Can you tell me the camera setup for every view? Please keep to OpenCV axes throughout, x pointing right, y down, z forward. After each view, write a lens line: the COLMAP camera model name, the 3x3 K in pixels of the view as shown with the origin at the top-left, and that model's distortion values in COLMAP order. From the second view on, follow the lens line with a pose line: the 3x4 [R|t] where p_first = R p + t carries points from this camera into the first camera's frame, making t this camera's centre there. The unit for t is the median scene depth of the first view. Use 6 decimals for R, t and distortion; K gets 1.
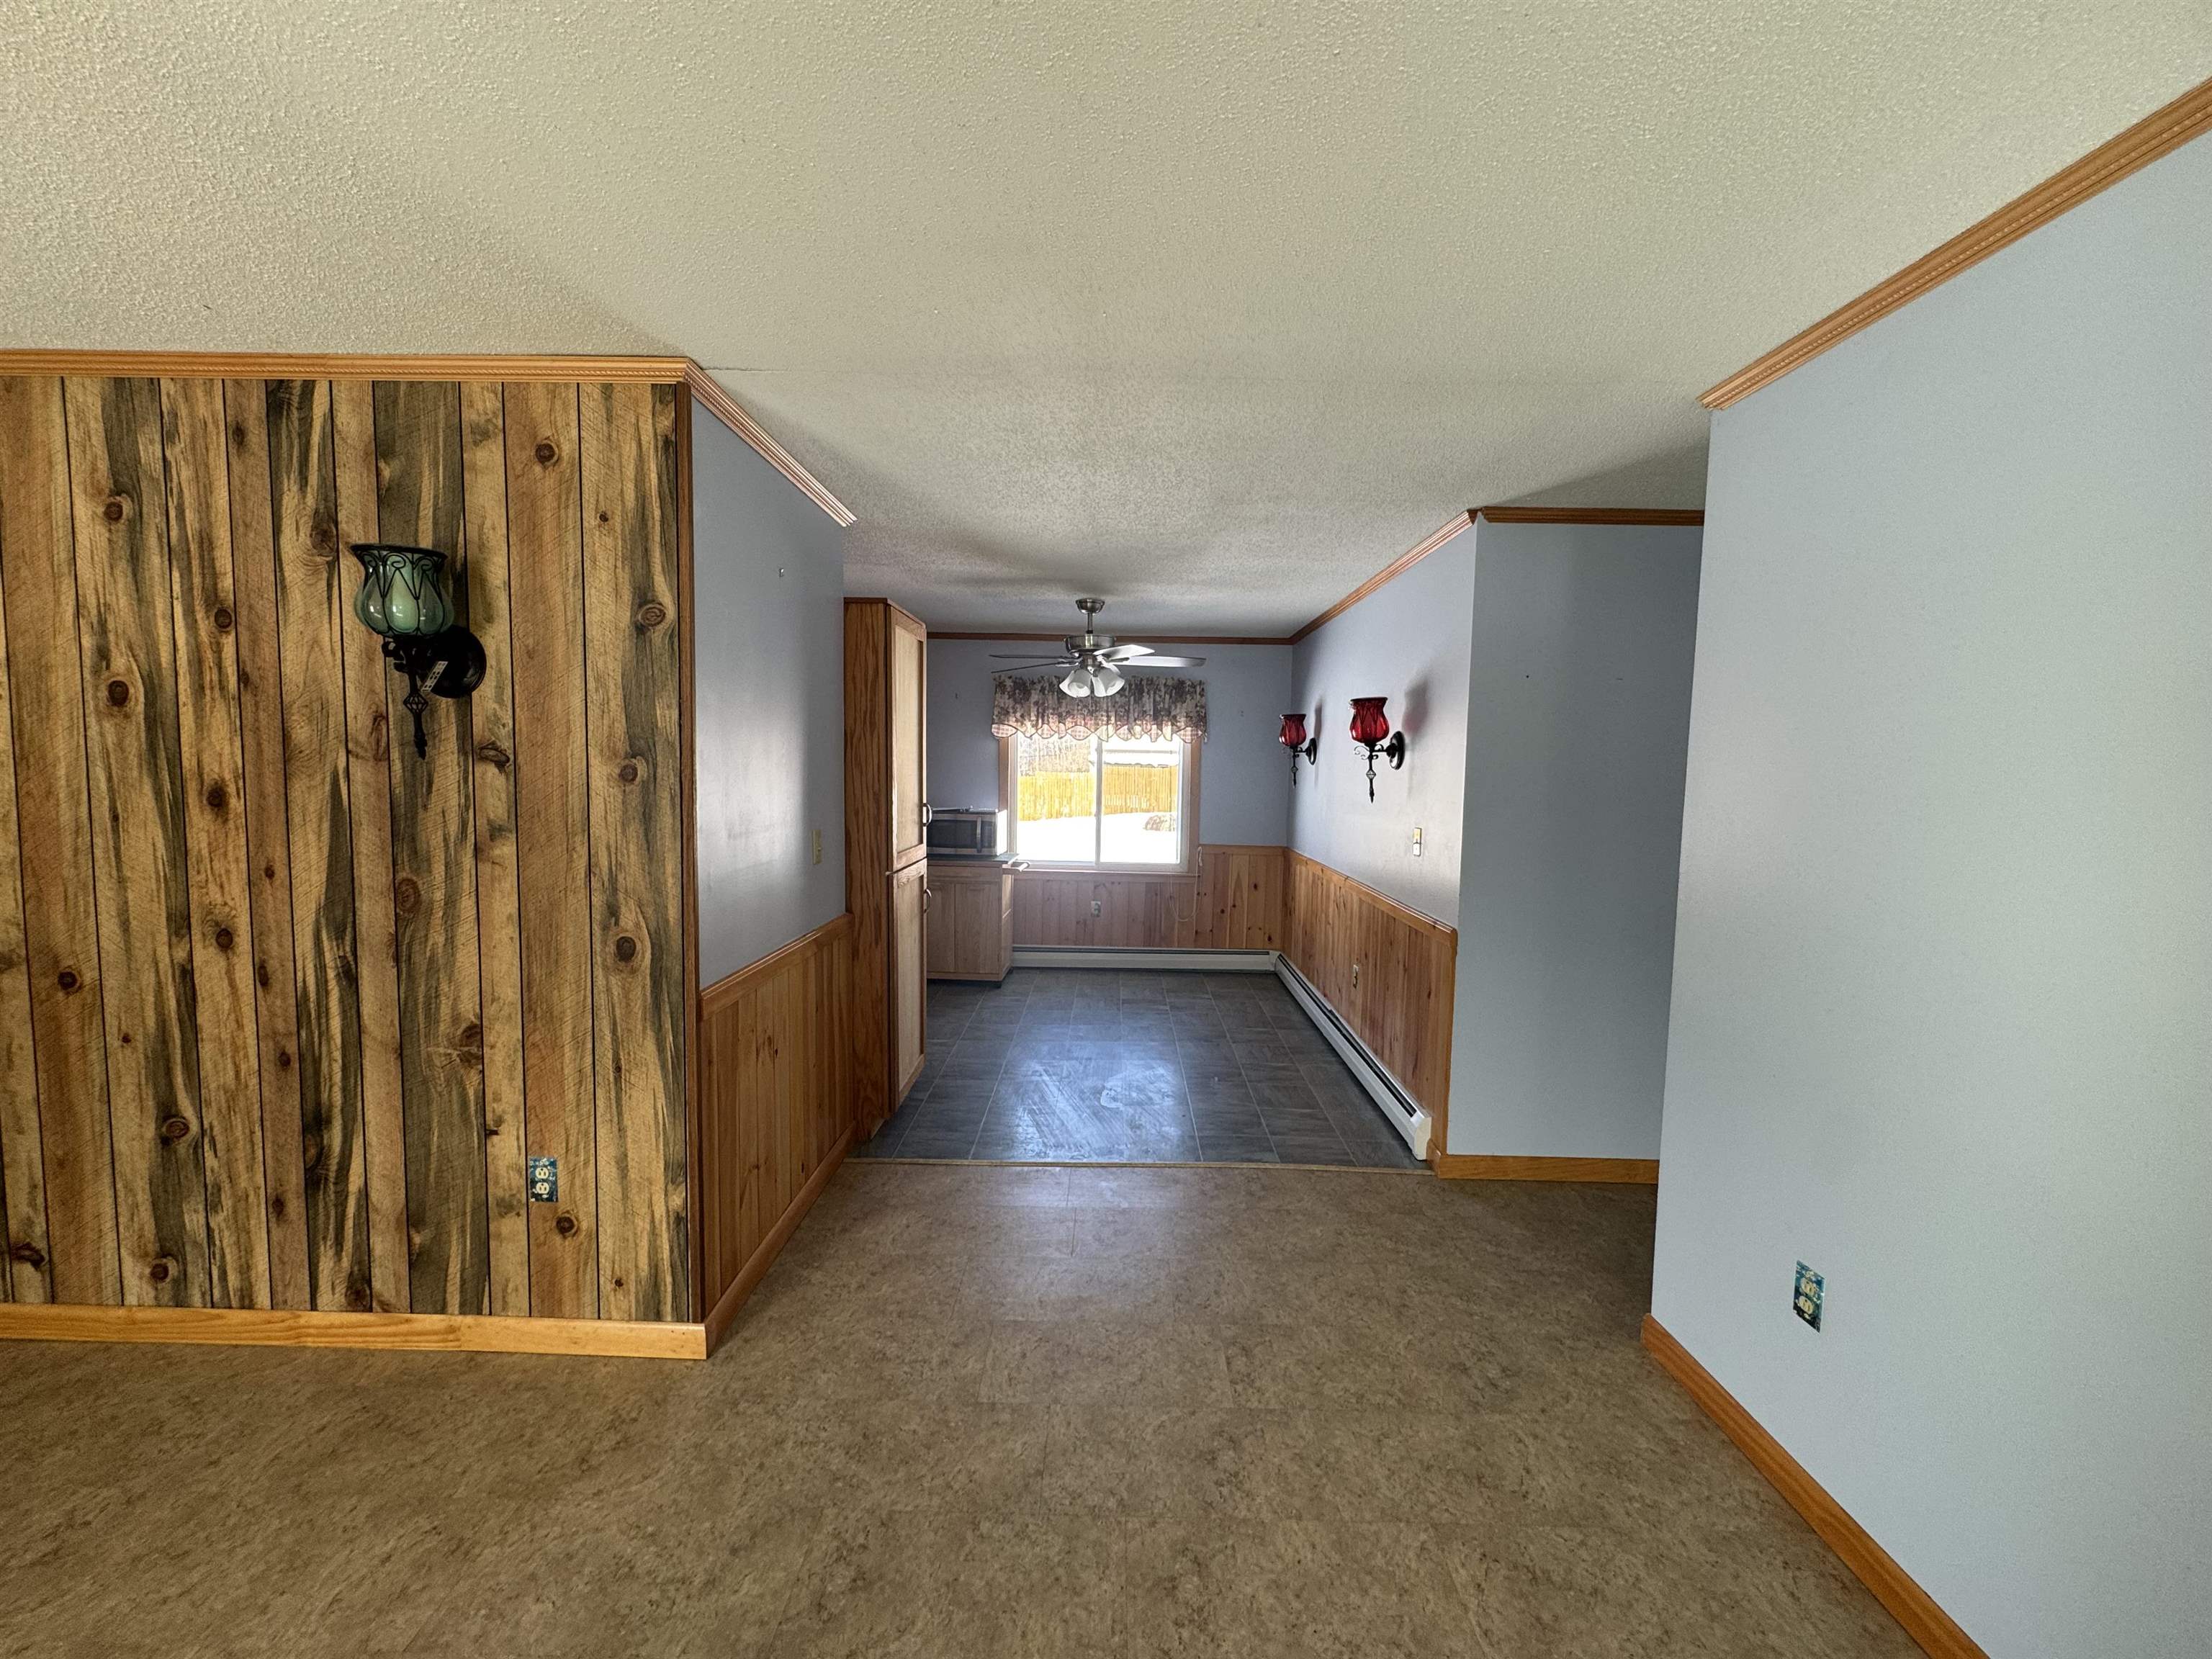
lens RADIAL K [[876.7, 0, 1106.2], [0, 876.7, 826.6], [0, 0, 1]] dist [-0.005074, 0.001246]
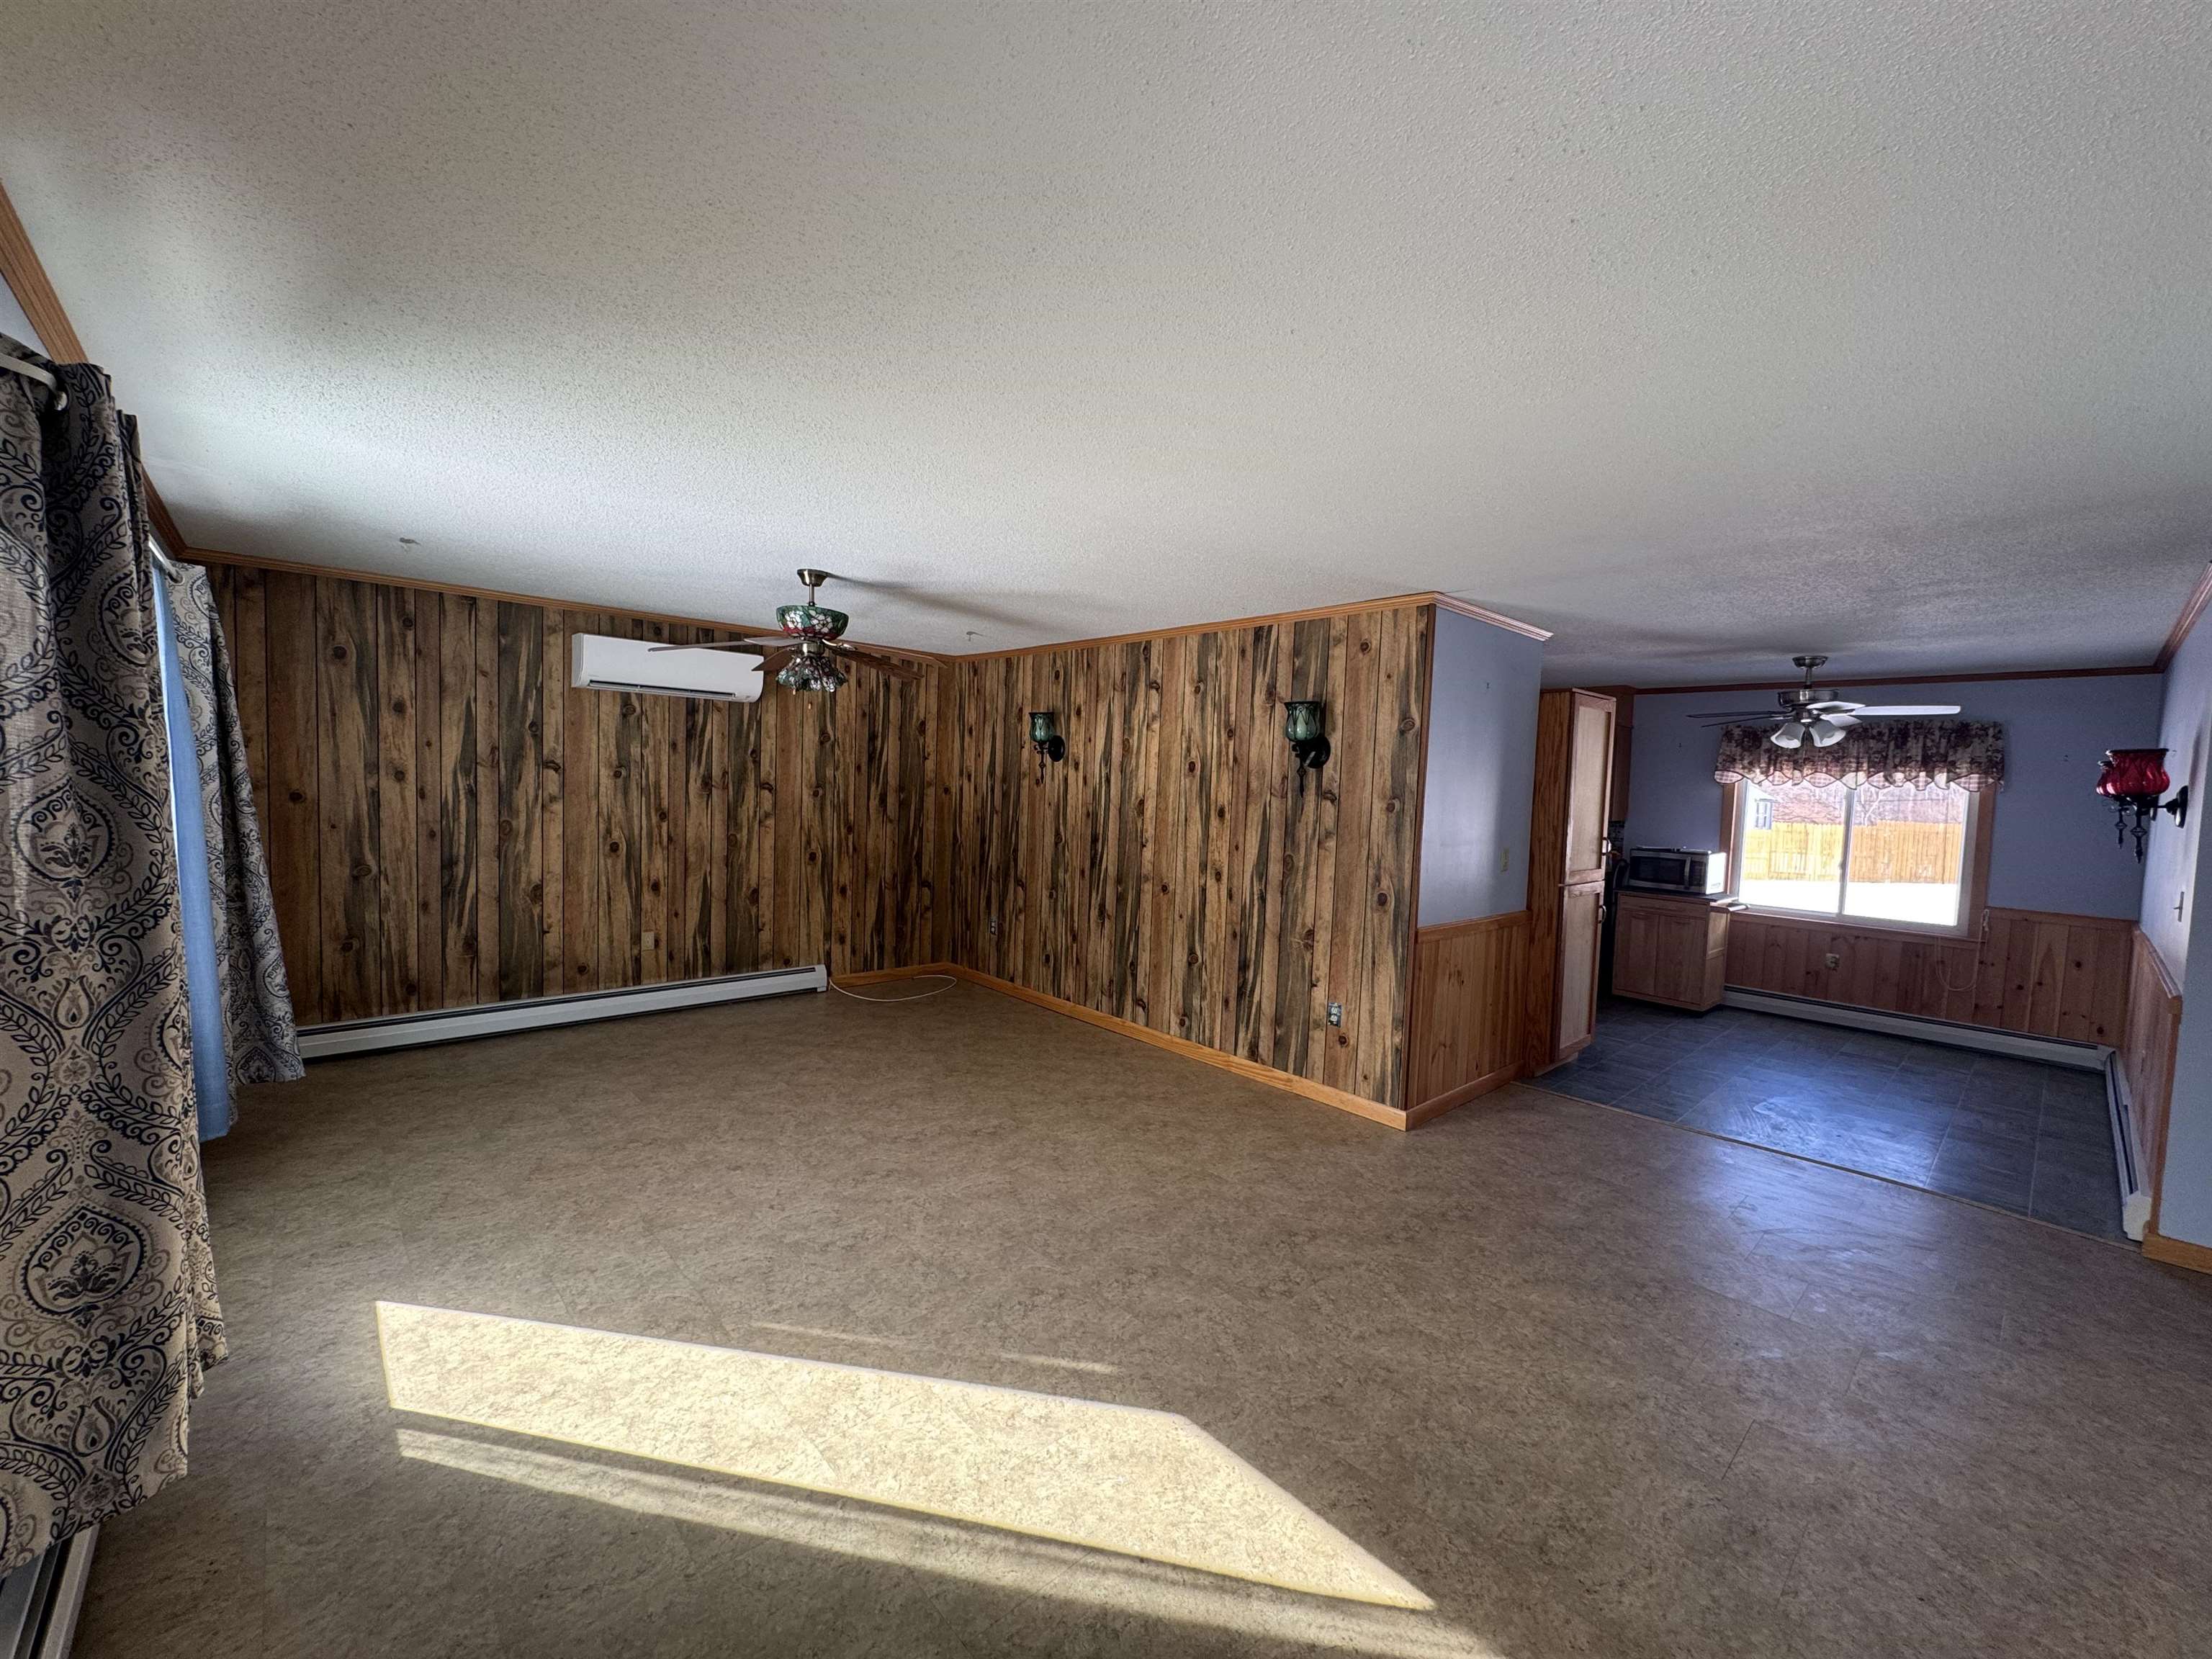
lens RADIAL K [[876.7, 0, 1106.8], [0, 876.7, 837.9], [0, 0, 1]] dist [-0.005074, 0.001246]
pose [[0.680097, 0.053475, -0.731169, 0.277523], [-0.075399, 0.997150, 0.002796, 0.030152], [0.729235, 0.053227, 0.682190, -0.480949]]
